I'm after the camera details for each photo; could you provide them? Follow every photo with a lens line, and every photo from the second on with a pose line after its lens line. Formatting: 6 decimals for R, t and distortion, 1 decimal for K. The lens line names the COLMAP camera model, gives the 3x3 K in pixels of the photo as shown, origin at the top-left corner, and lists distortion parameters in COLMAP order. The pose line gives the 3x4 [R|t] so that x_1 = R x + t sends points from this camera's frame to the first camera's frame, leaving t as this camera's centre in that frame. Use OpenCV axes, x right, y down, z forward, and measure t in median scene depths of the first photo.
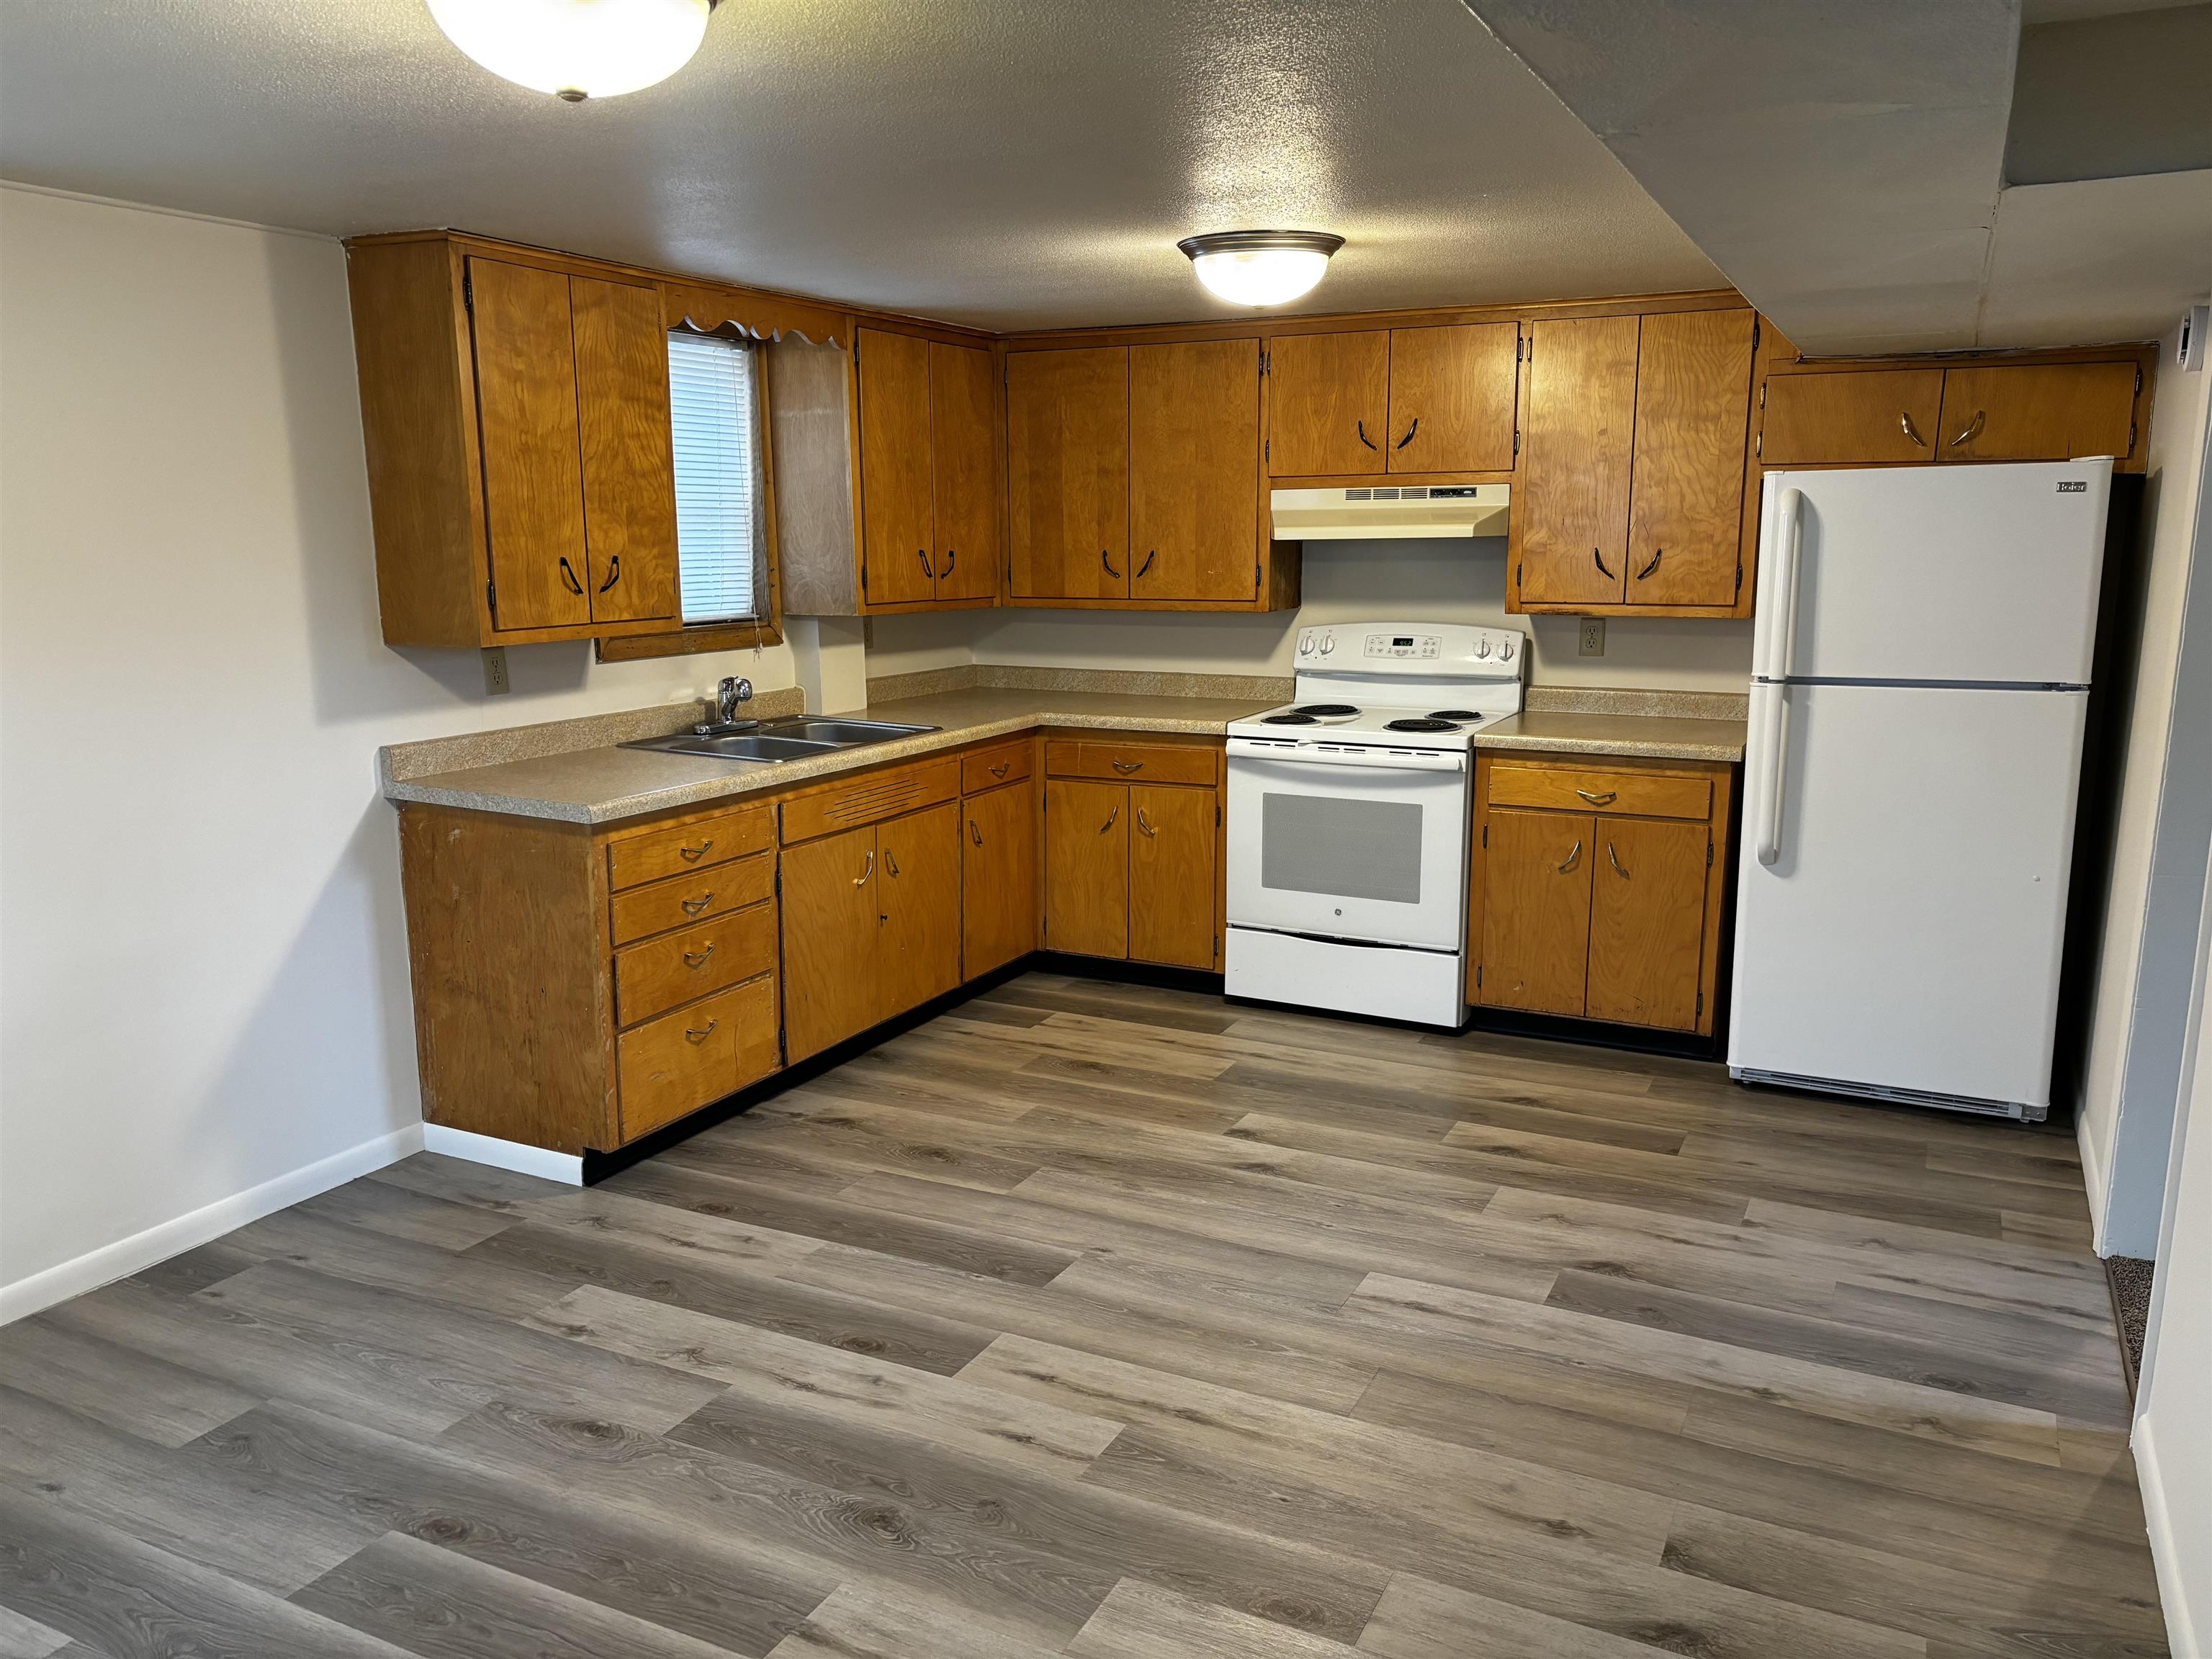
lens RADIAL K [[1677.7, 0, 1111.2], [0, 1677.7, 814.7], [0, 0, 1]] dist [0.020196, -0.022393]
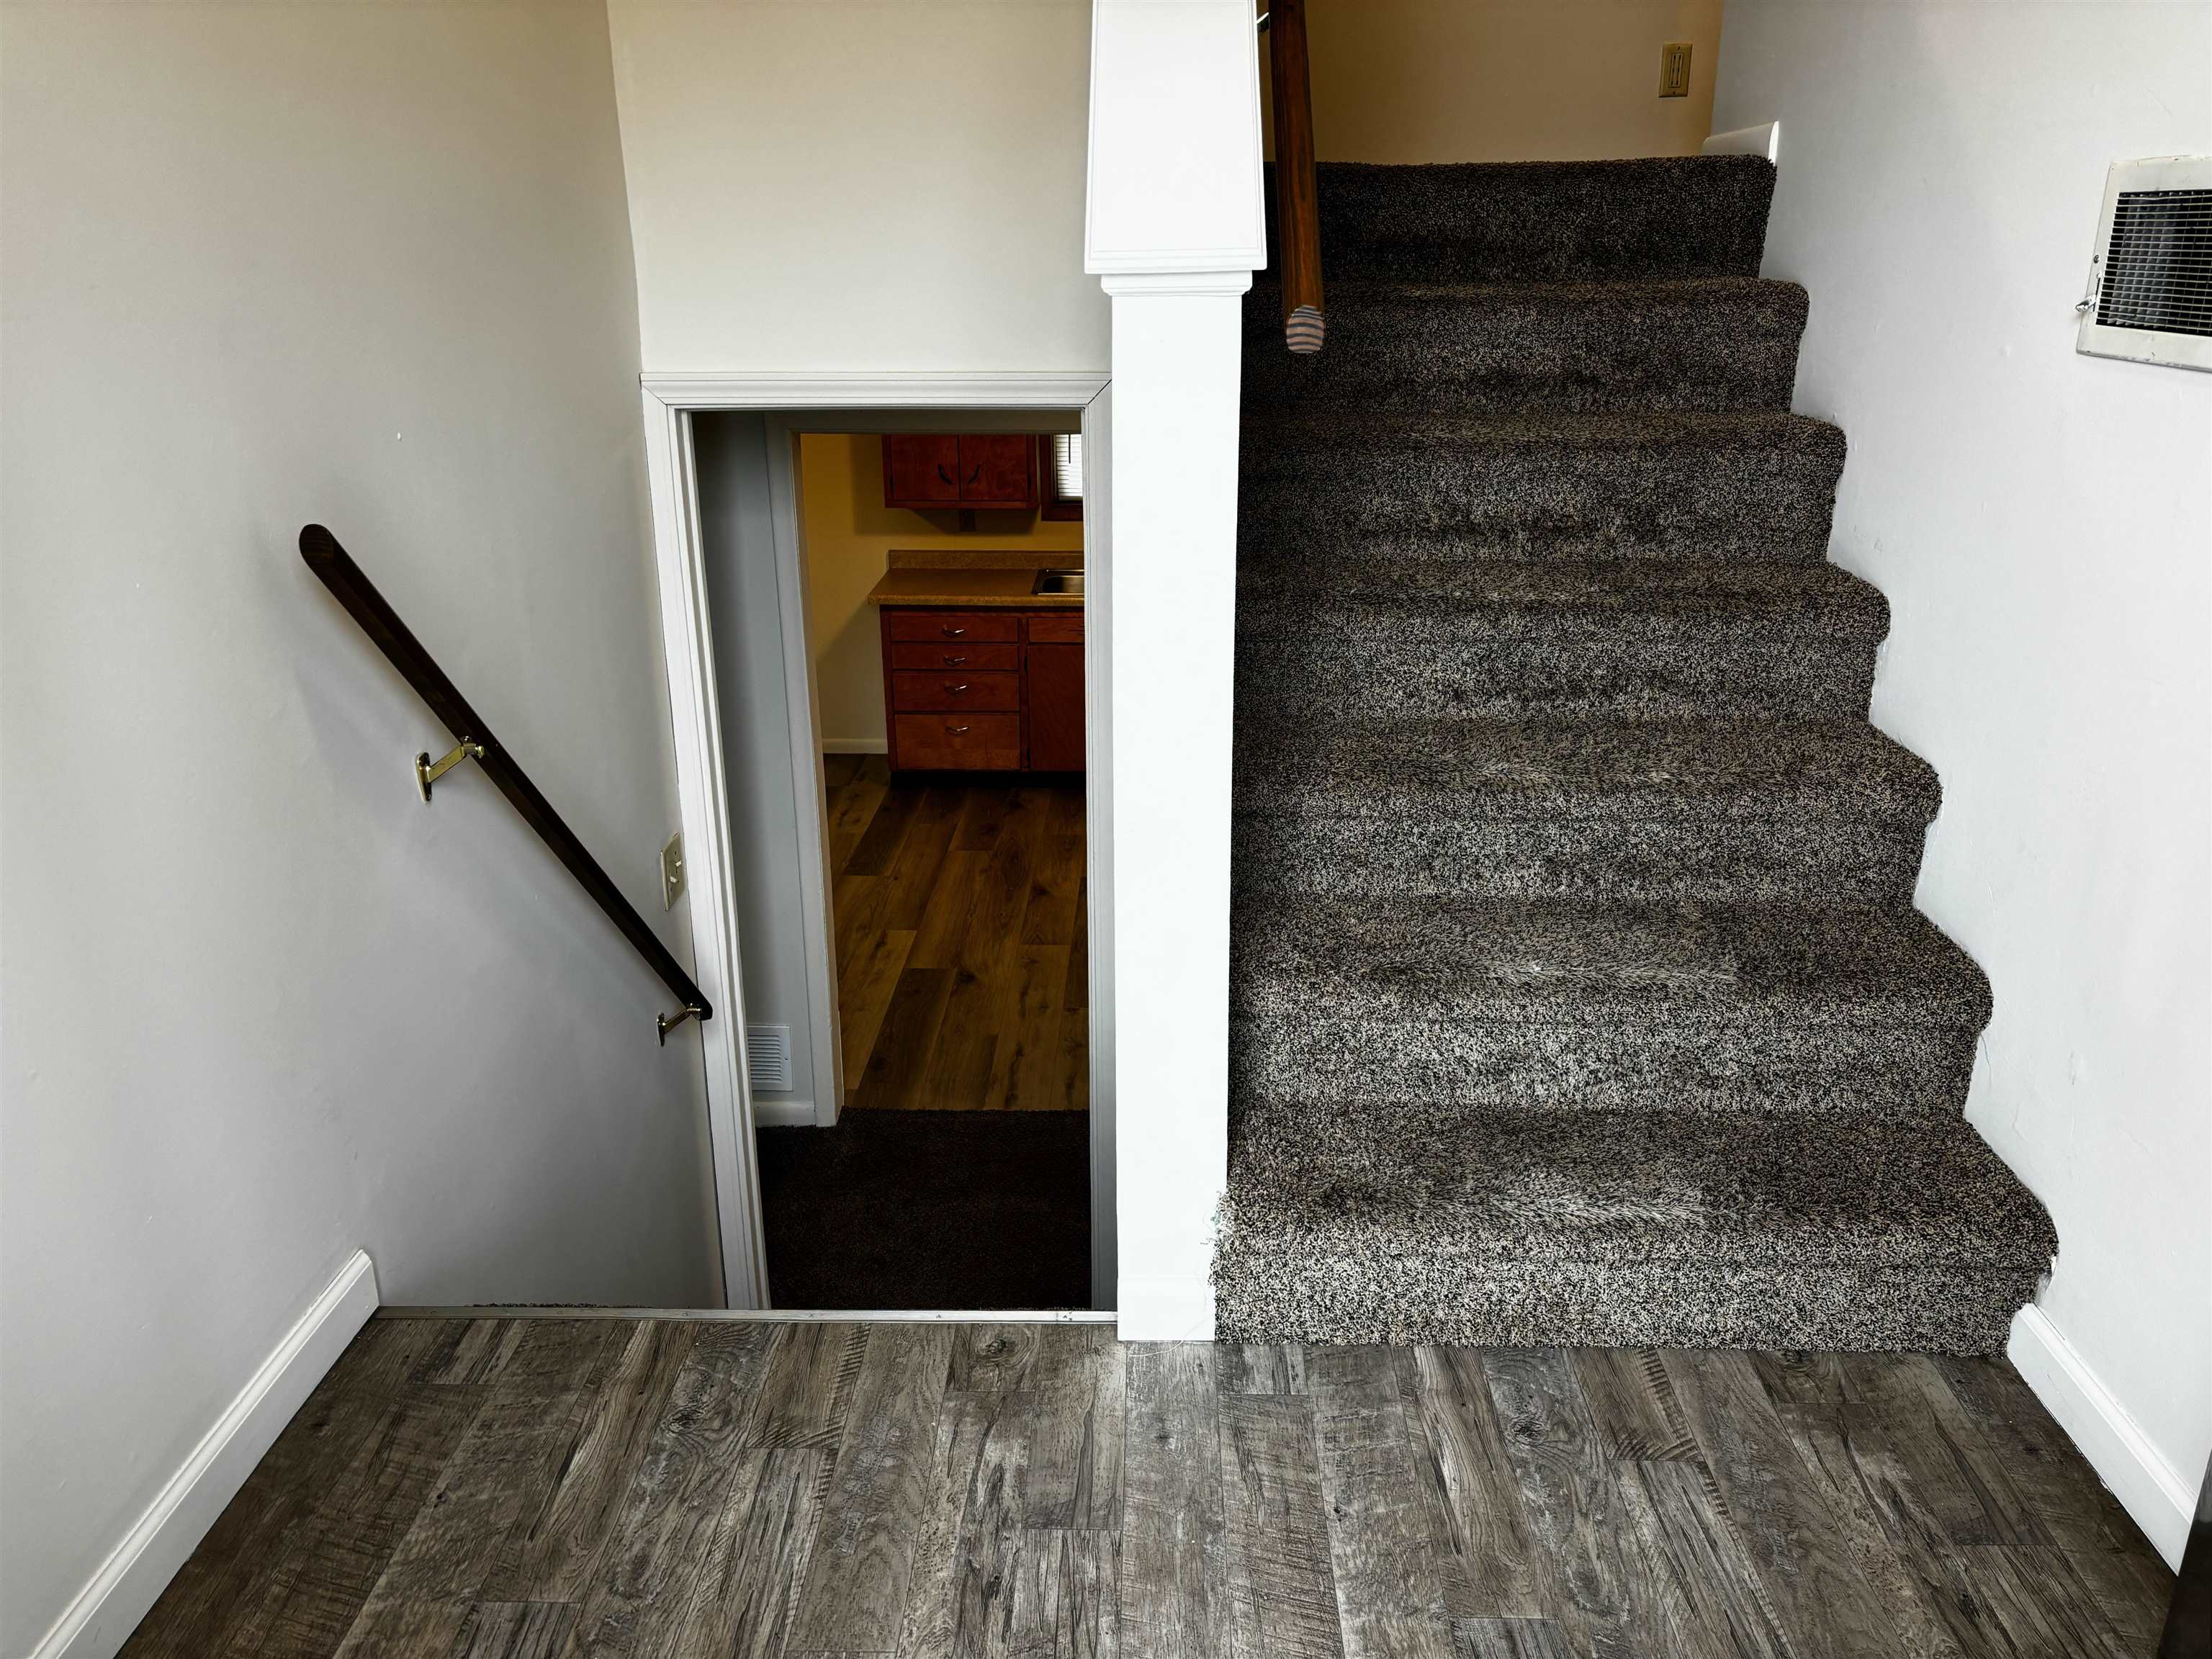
lens RADIAL K [[1677.7, 0, 1117.7], [0, 1677.7, 847.2], [0, 0, 1]] dist [0.020196, -0.022393]
pose [[0.422256, 0.297240, -0.856358, 1.471380], [-0.156040, 0.954443, 0.254344, -0.248591], [0.892945, 0.026227, 0.449400, 0.336984]]
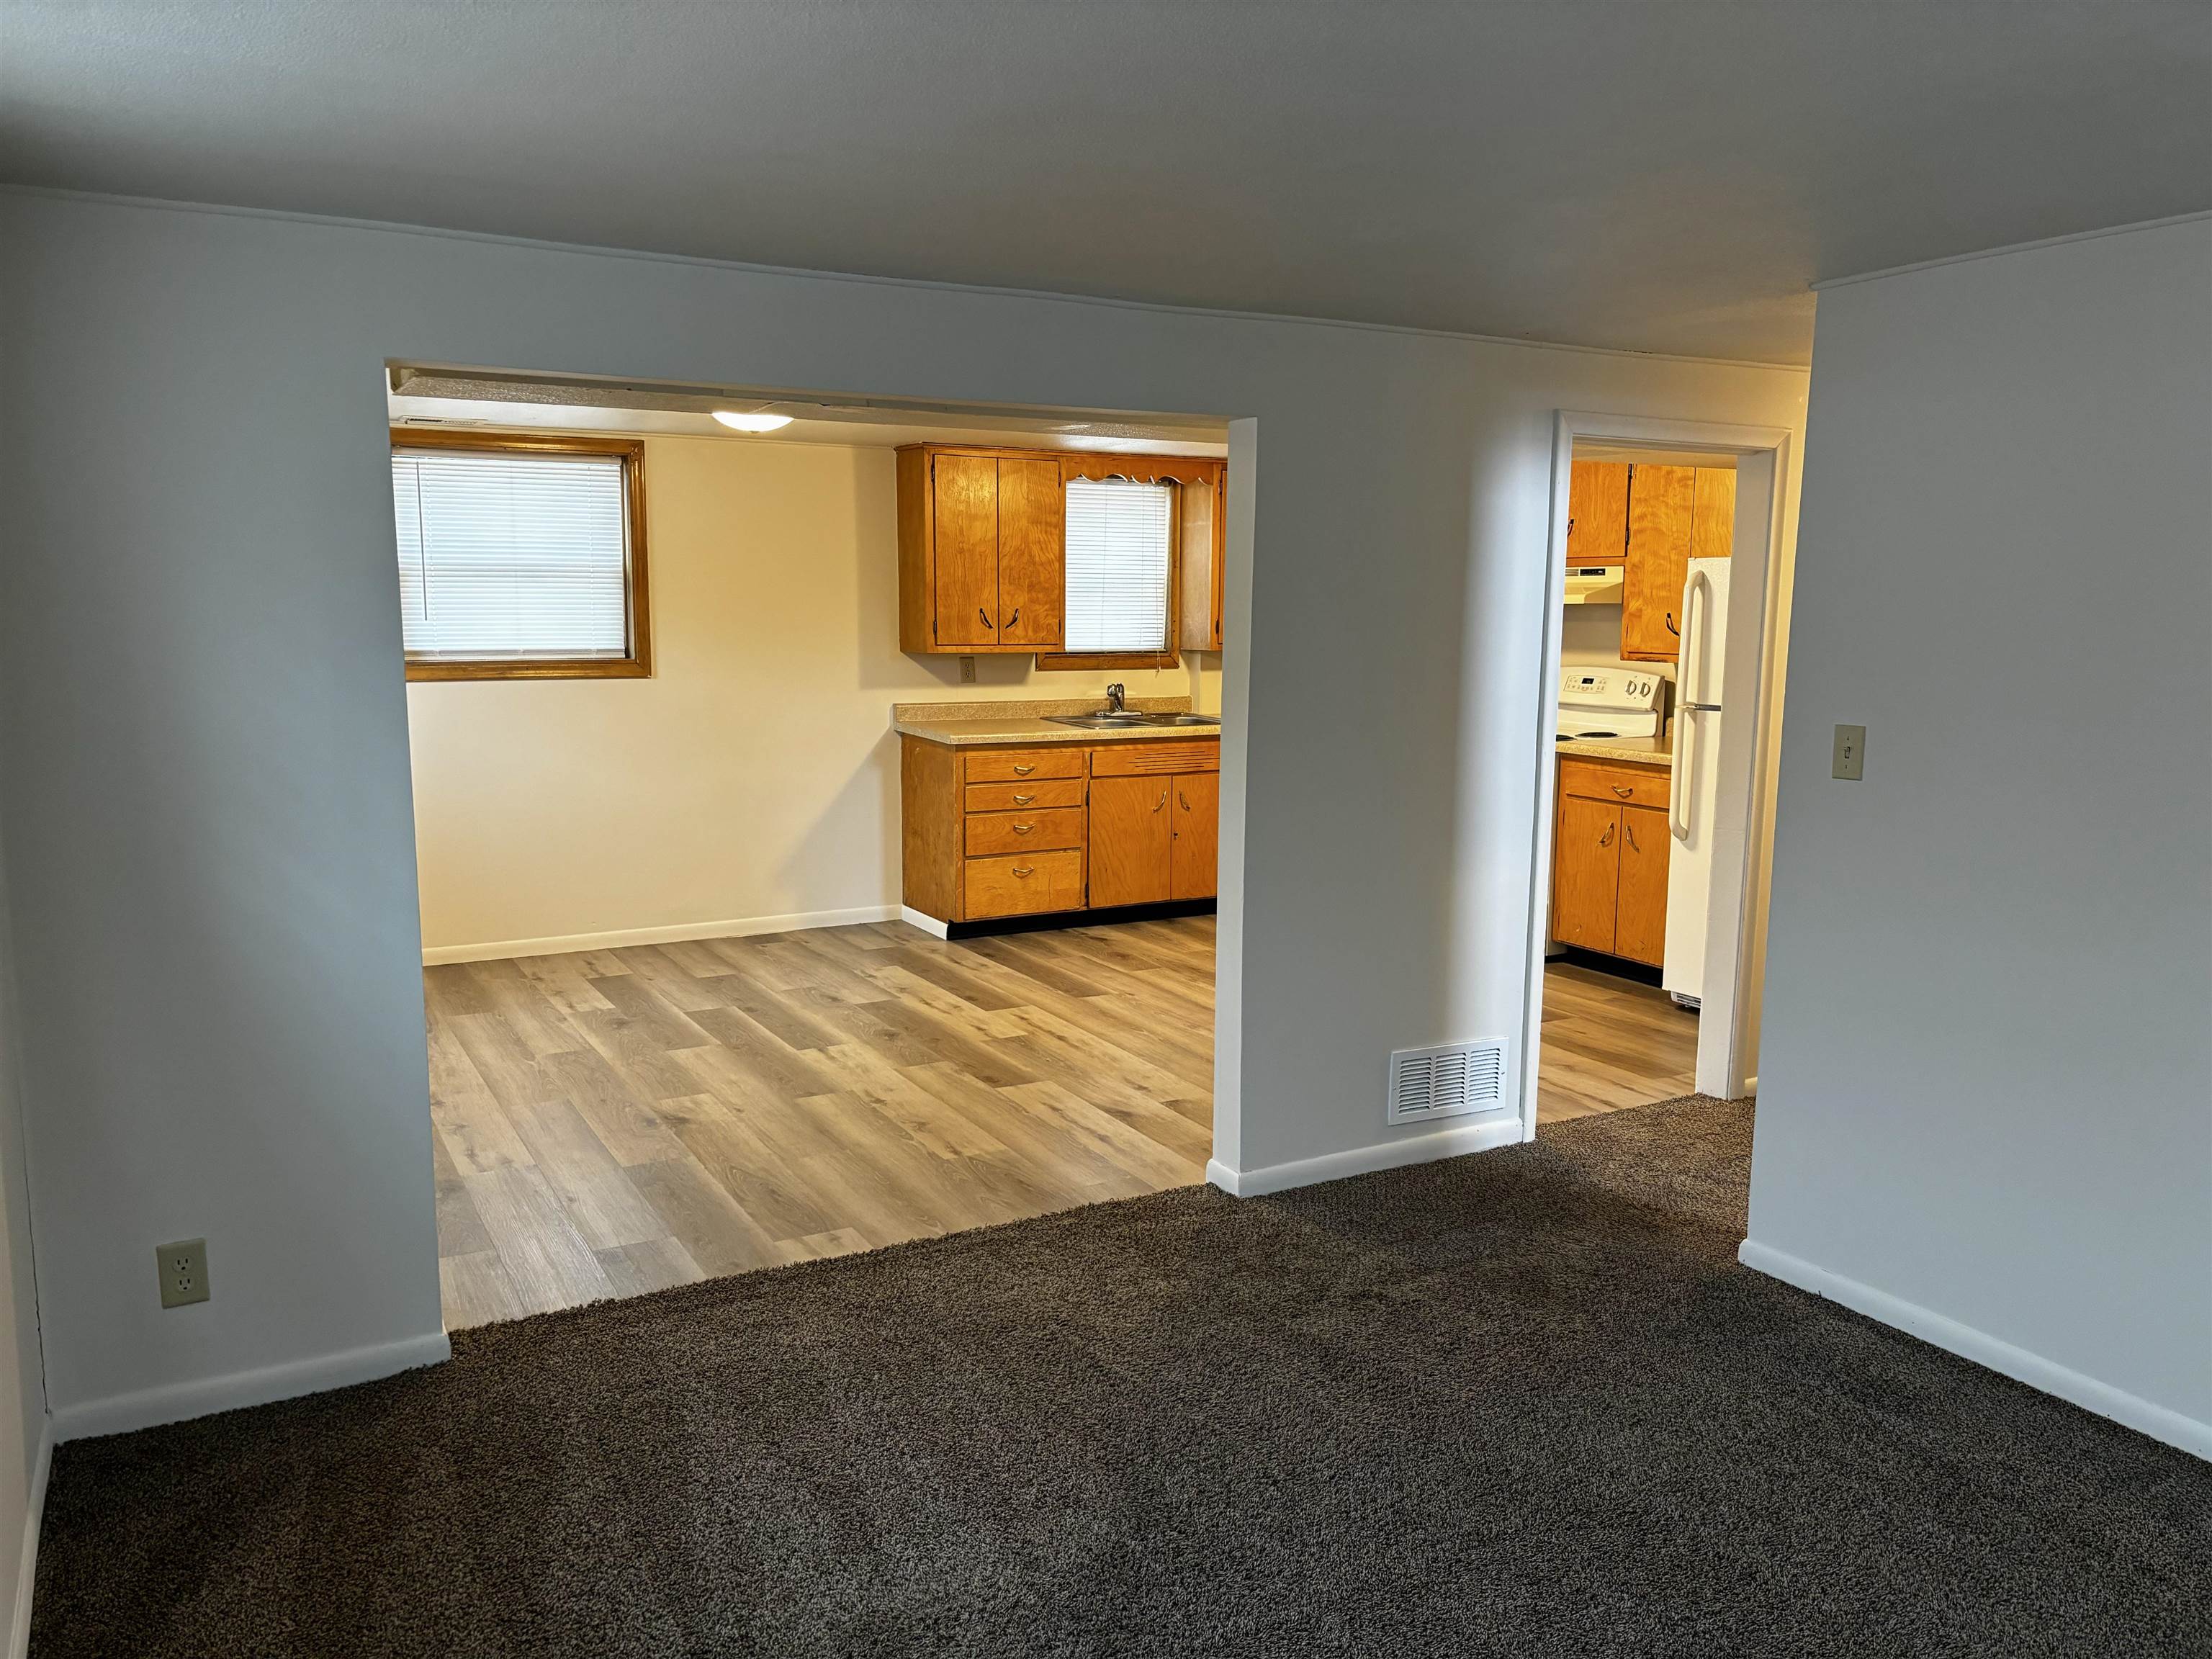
lens RADIAL K [[1677.7, 0, 1112.4], [0, 1677.7, 816.1], [0, 0, 1]] dist [0.020196, -0.022393]
pose [[0.821908, 0.079261, -0.564079, 0.850224], [-0.105703, 0.994295, -0.014307, 0.086592], [0.559726, 0.071384, 0.825597, -0.435297]]
